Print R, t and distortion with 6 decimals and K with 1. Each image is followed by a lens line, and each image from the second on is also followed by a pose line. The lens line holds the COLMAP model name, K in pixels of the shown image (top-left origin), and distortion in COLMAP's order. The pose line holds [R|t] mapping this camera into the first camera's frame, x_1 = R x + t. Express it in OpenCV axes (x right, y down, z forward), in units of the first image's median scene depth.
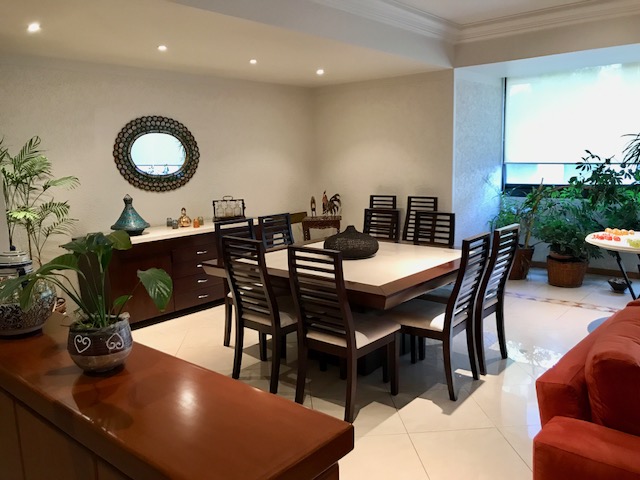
lens RADIAL K [[532.8, 0, 319.3], [0, 532.8, 236.8], [0, 0, 1]] dist [0.041813, -0.001536]
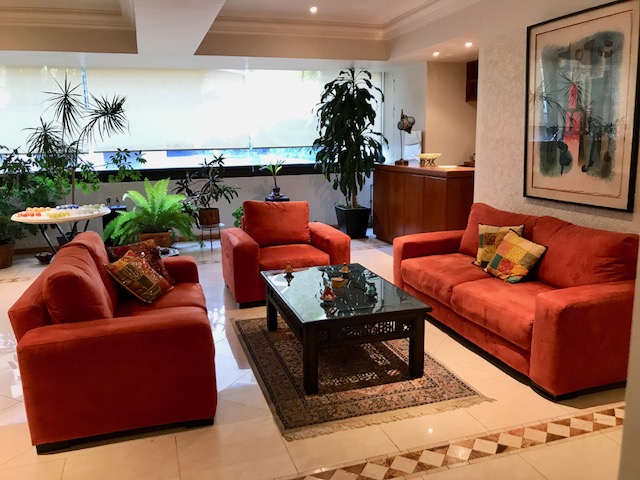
lens RADIAL K [[532.8, 0, 319.1], [0, 532.8, 238.3], [0, 0, 1]] dist [0.041813, -0.001536]
pose [[0.529183, -0.146675, 0.835734, -0.108439], [0.137783, 0.986728, 0.085931, 0.031674], [-0.837246, 0.069677, 0.542369, -0.147186]]
